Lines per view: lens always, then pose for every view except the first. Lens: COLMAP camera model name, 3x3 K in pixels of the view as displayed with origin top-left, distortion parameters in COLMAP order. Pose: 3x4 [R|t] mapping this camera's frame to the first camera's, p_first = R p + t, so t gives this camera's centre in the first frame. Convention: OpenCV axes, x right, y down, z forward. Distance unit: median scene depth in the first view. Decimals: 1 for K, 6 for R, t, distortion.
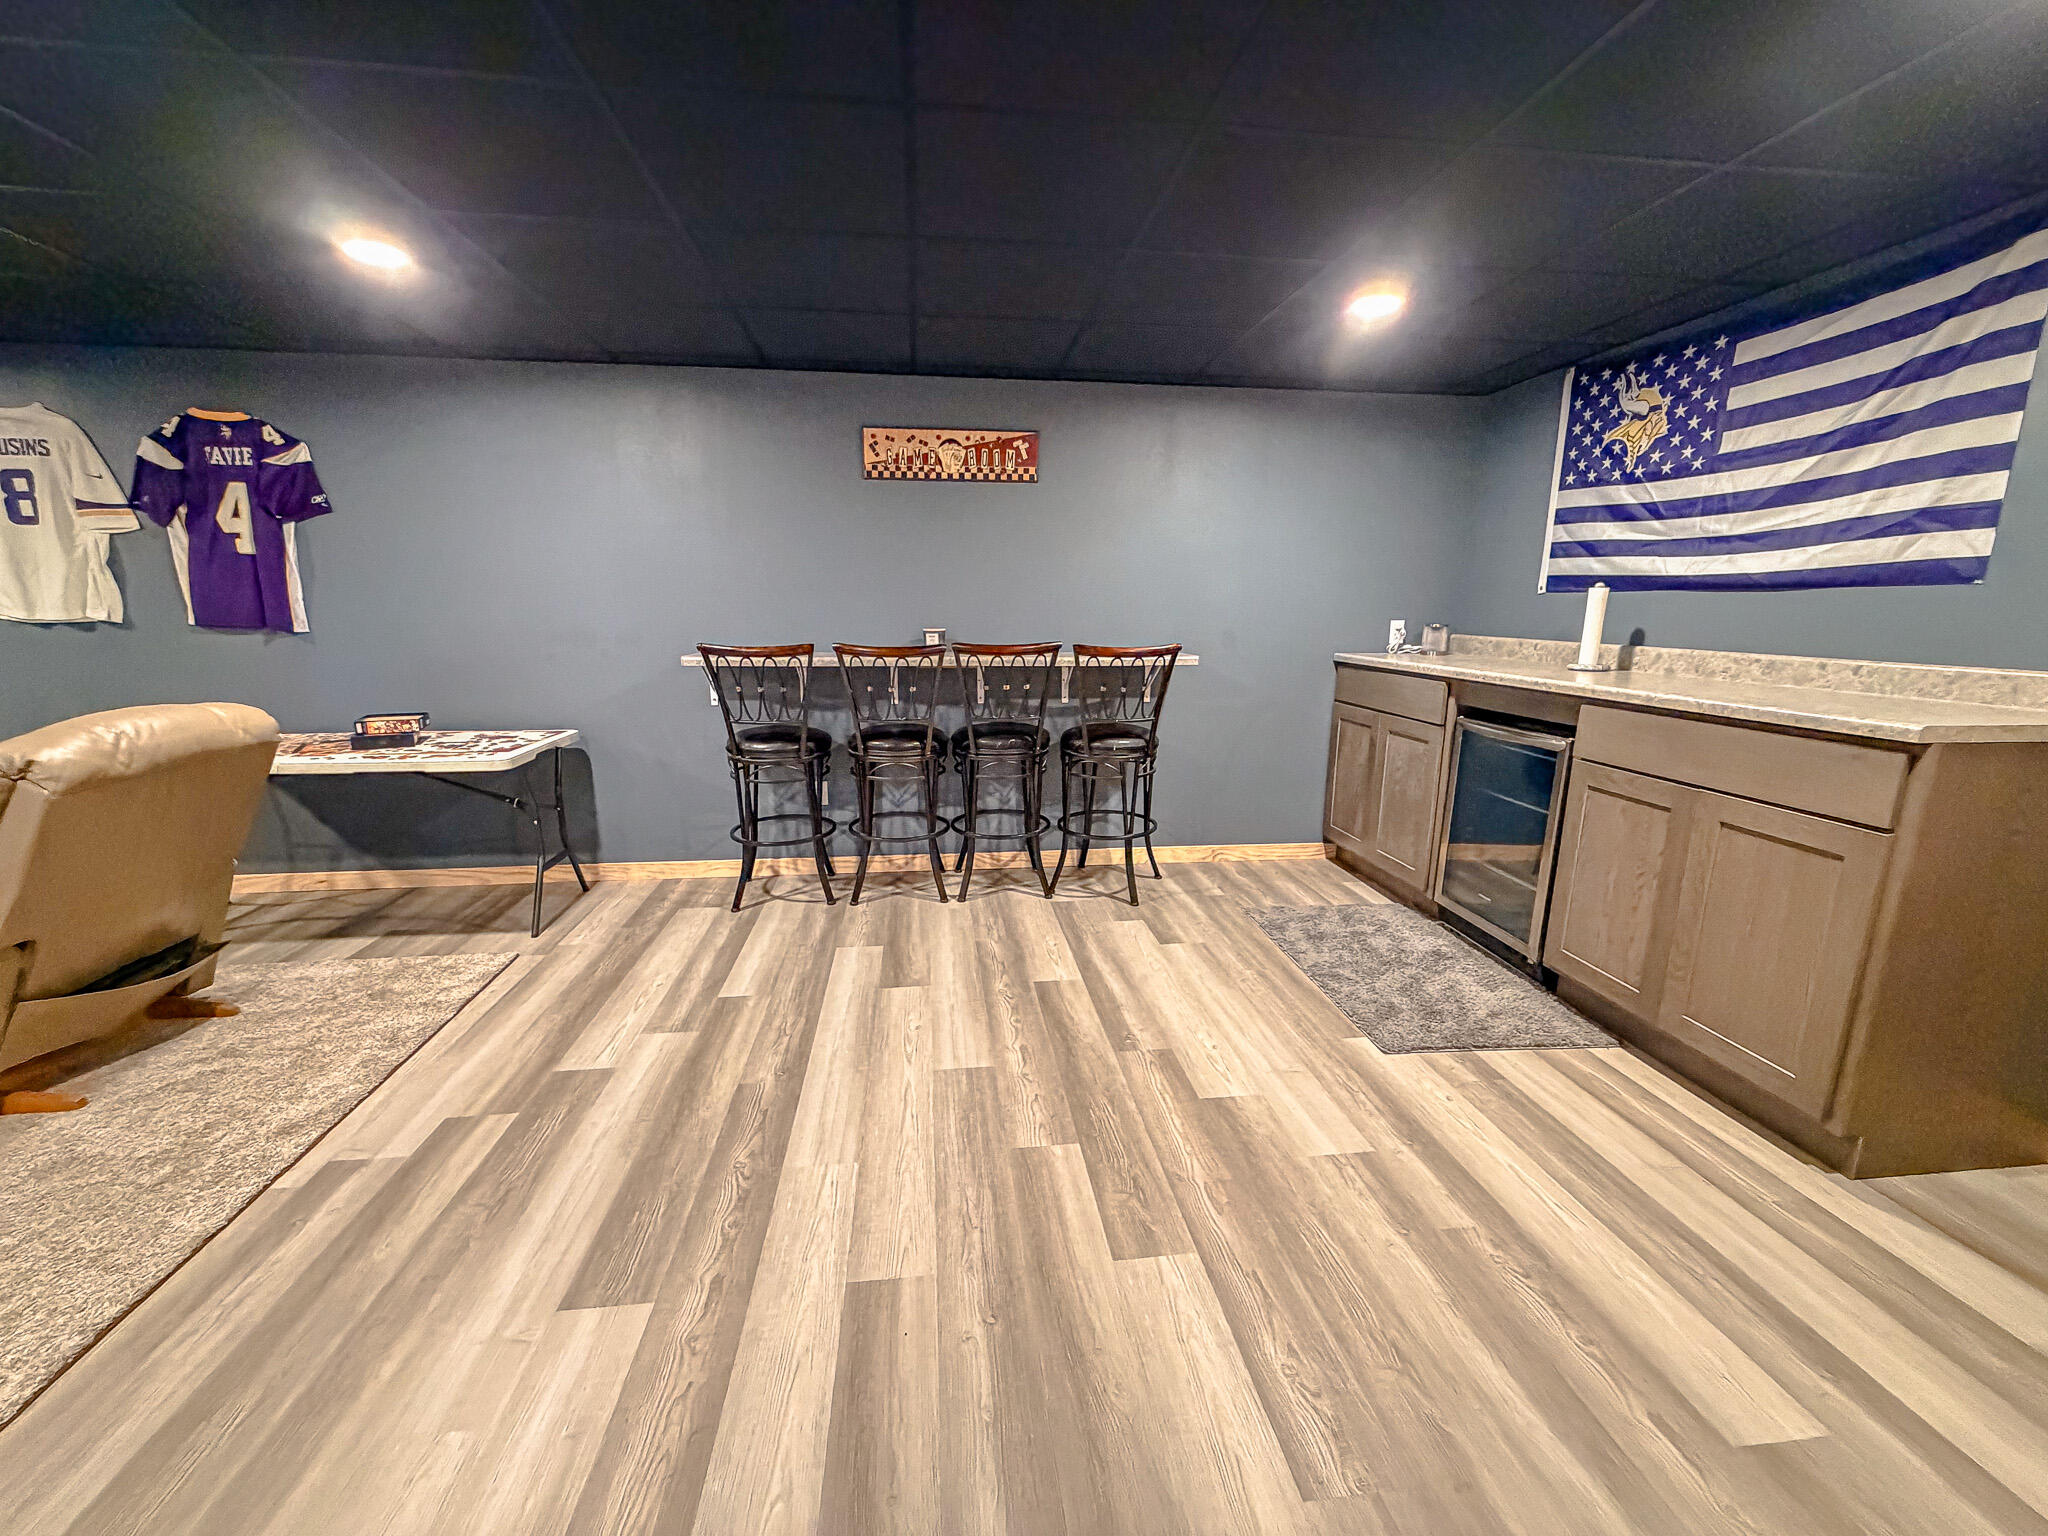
lens RADIAL K [[818.3, 0, 1016.8], [0, 818.3, 768.1], [0, 0, 1]] dist [-0.000757, 0.000660]
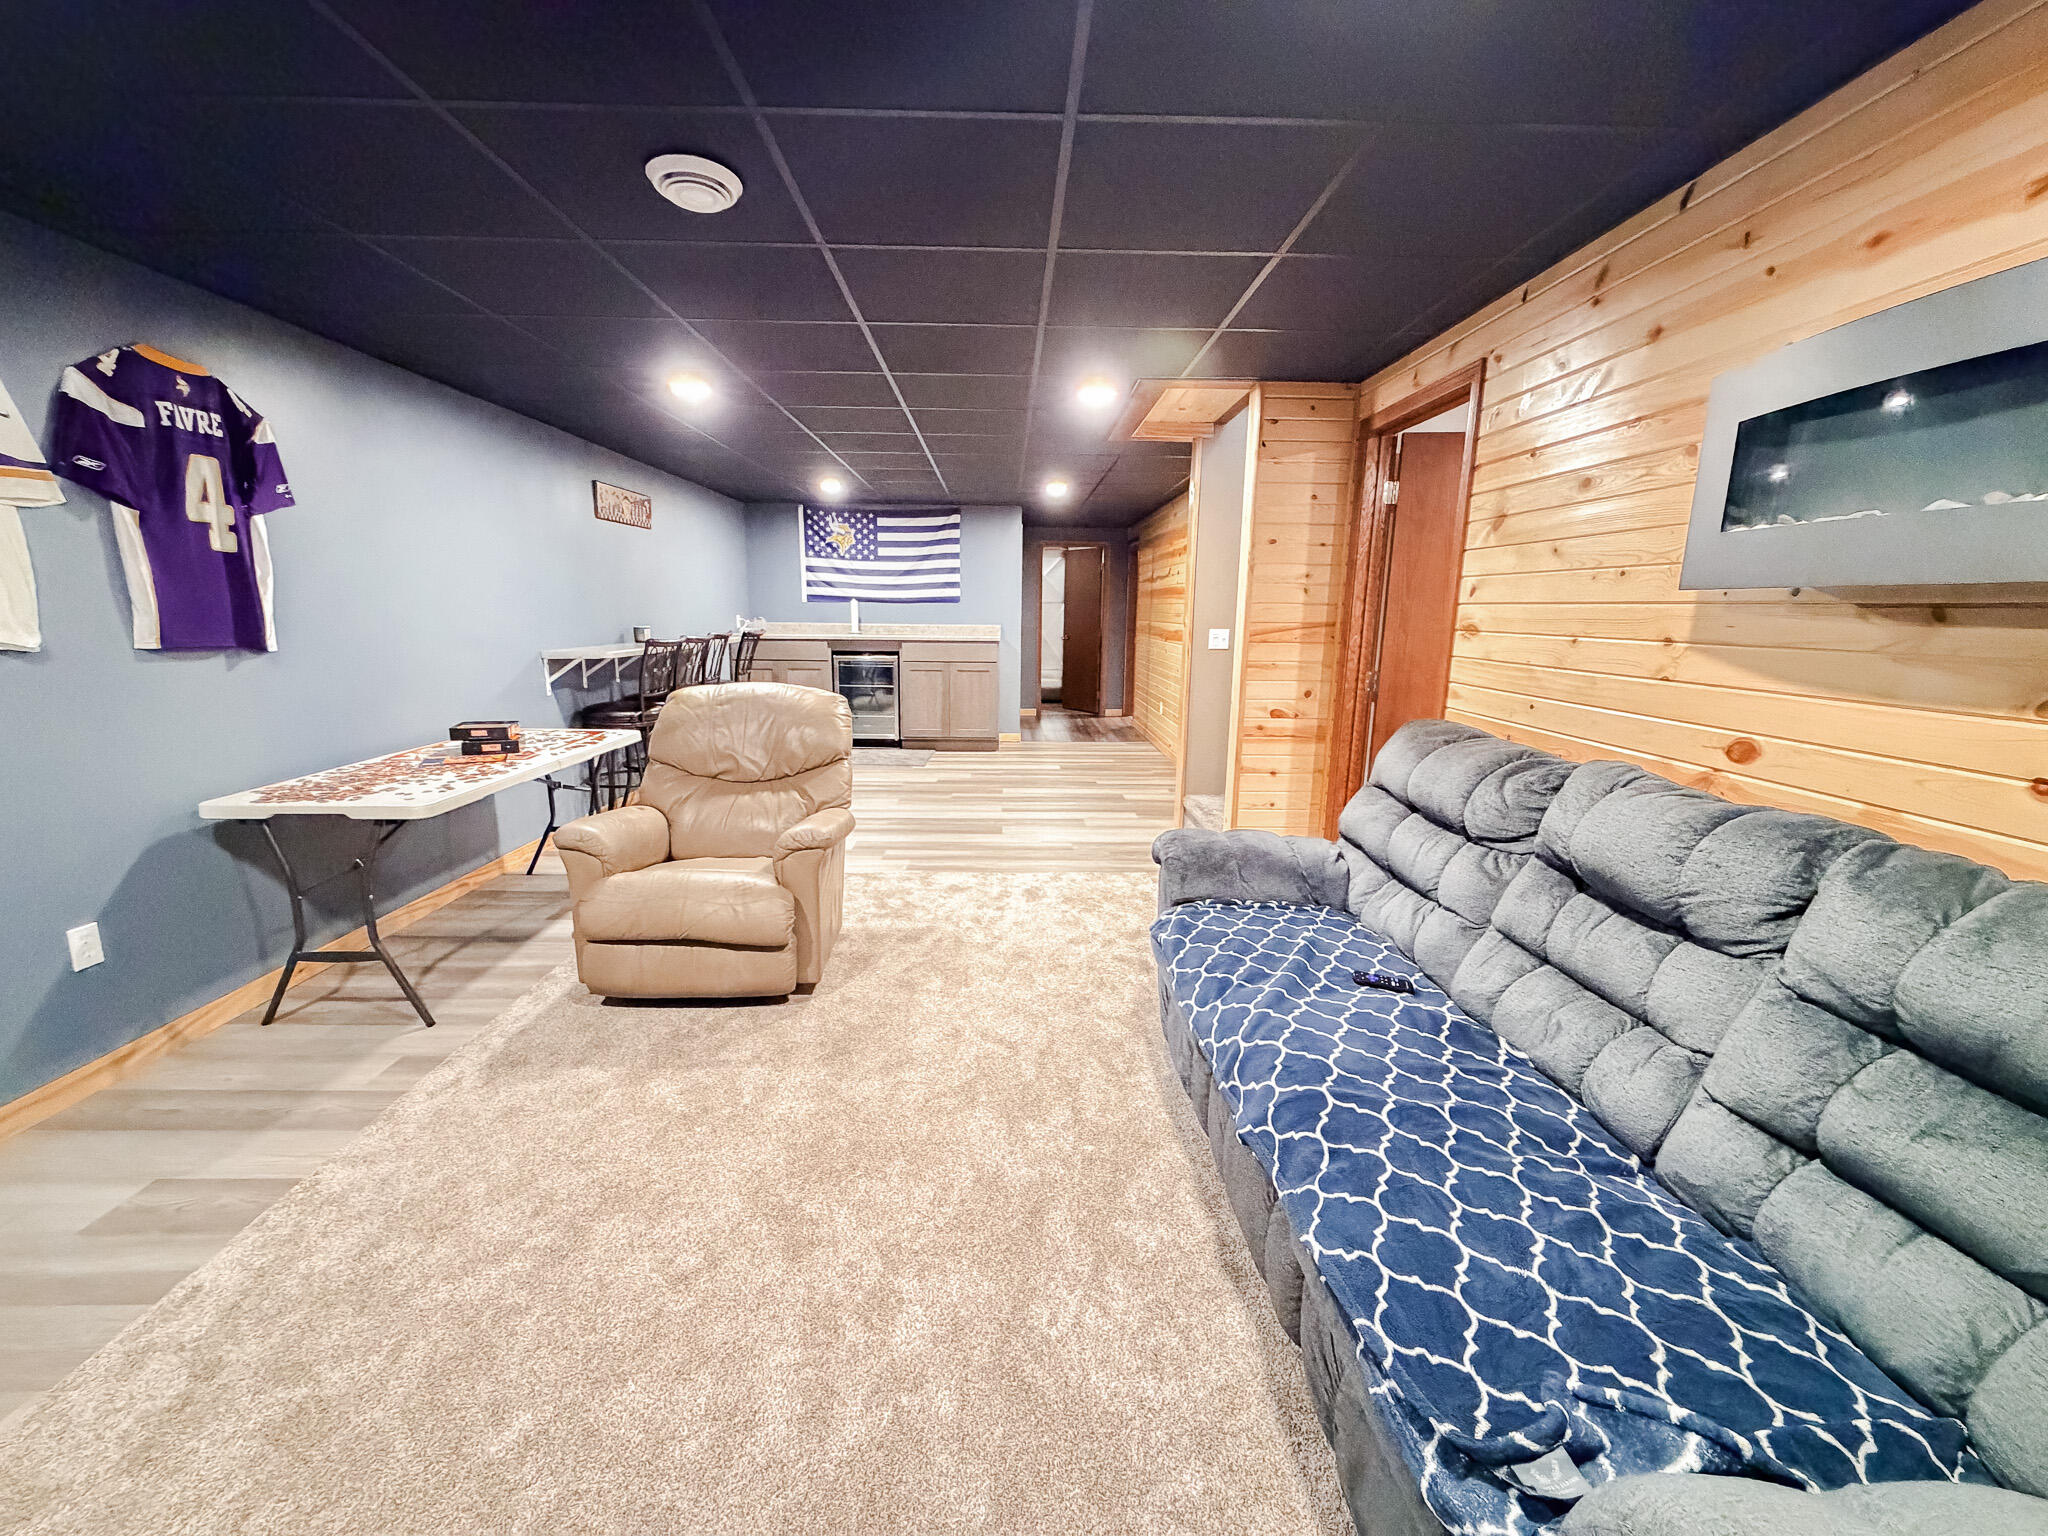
lens RADIAL K [[818.3, 0, 1020.0], [0, 818.3, 769.2], [0, 0, 1]] dist [-0.000757, 0.000660]
pose [[0.099785, -0.198797, 0.974947, -1.674855], [0.189010, 0.965784, 0.177584, -0.062527], [-0.976892, 0.166554, 0.133946, 0.213643]]
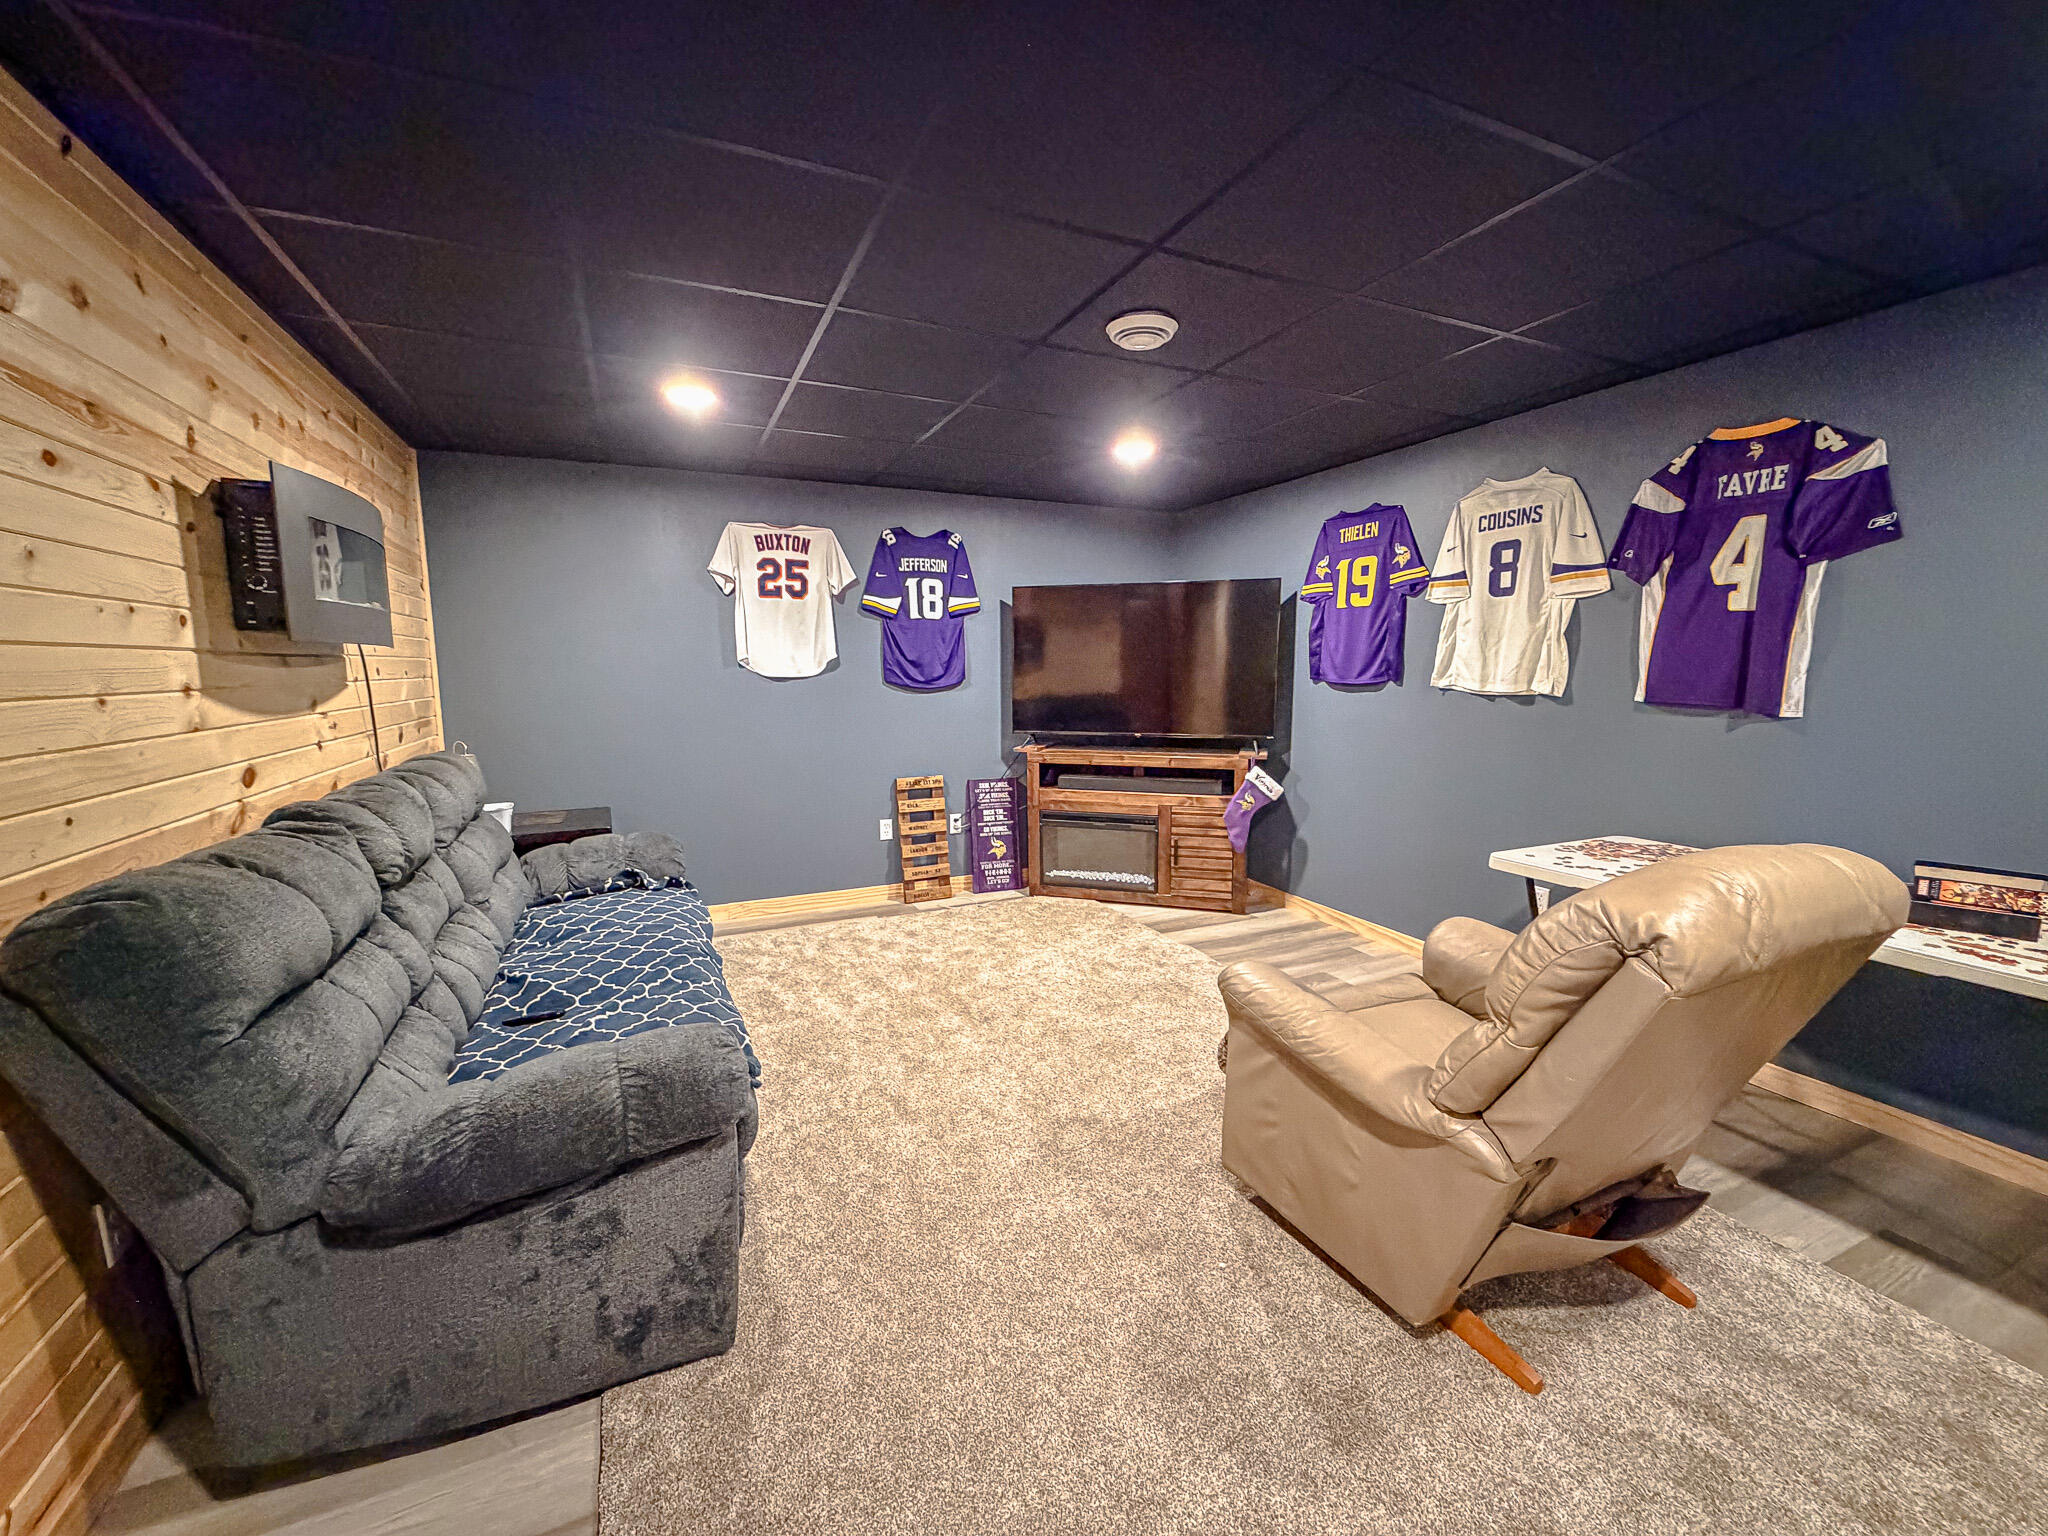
lens RADIAL K [[818.3, 0, 1019.2], [0, 818.3, 768.2], [0, 0, 1]] dist [-0.000757, 0.000660]
pose [[0.301701, 0.113037, -0.946678, -0.425805], [-0.185452, 0.980939, 0.058025, -0.043785], [0.935192, 0.158057, 0.316913, 0.176718]]
